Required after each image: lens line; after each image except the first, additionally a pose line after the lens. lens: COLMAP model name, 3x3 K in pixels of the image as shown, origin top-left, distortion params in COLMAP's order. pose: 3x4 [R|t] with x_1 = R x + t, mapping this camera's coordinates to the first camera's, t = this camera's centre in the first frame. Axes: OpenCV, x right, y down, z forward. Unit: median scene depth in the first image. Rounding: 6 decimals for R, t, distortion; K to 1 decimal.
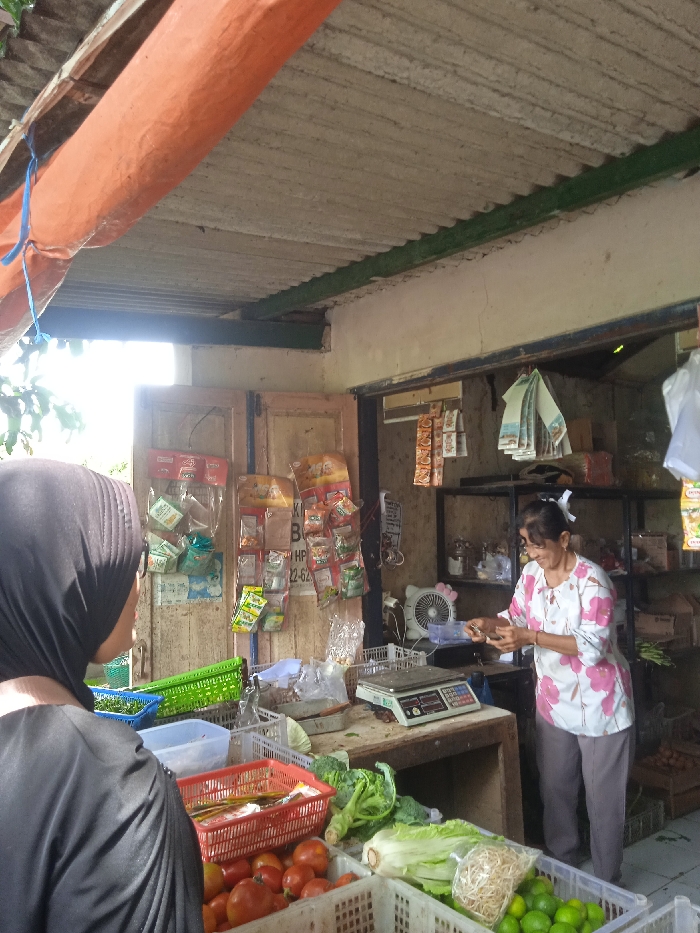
lens RADIAL K [[771.5, 0, 351.8], [0, 771.5, 471.4], [0, 0, 1]] dist [0.051539, -0.086159]
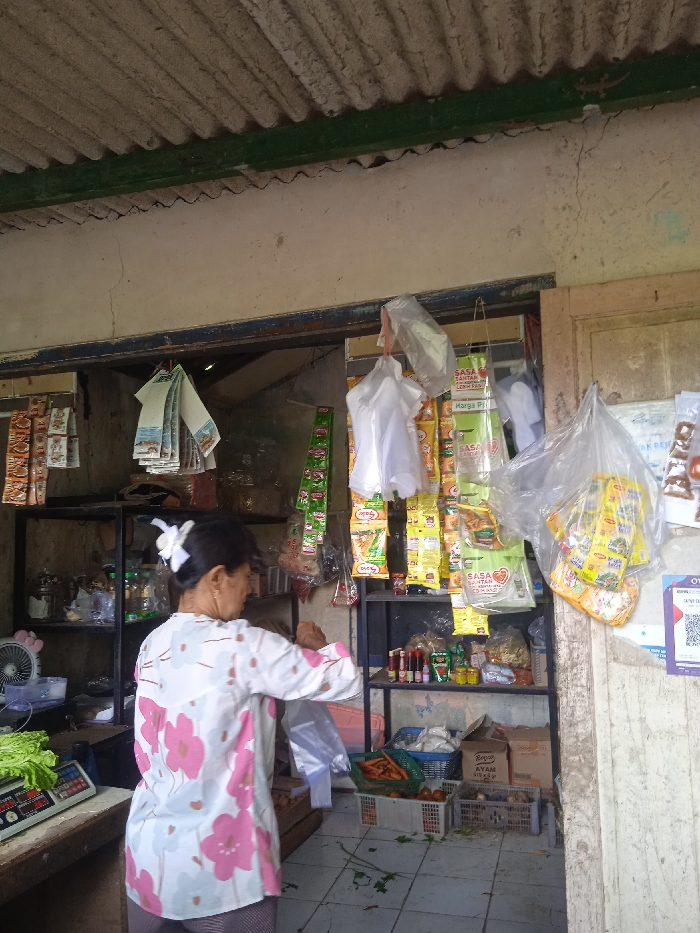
lens RADIAL K [[771.5, 0, 351.8], [0, 771.5, 471.4], [0, 0, 1]] dist [0.051539, -0.086159]
pose [[0.834034, 0.038615, 0.550360, -0.060043], [-0.019117, 0.998971, -0.041120, 0.012612], [-0.551381, 0.023774, 0.833914, 0.207303]]
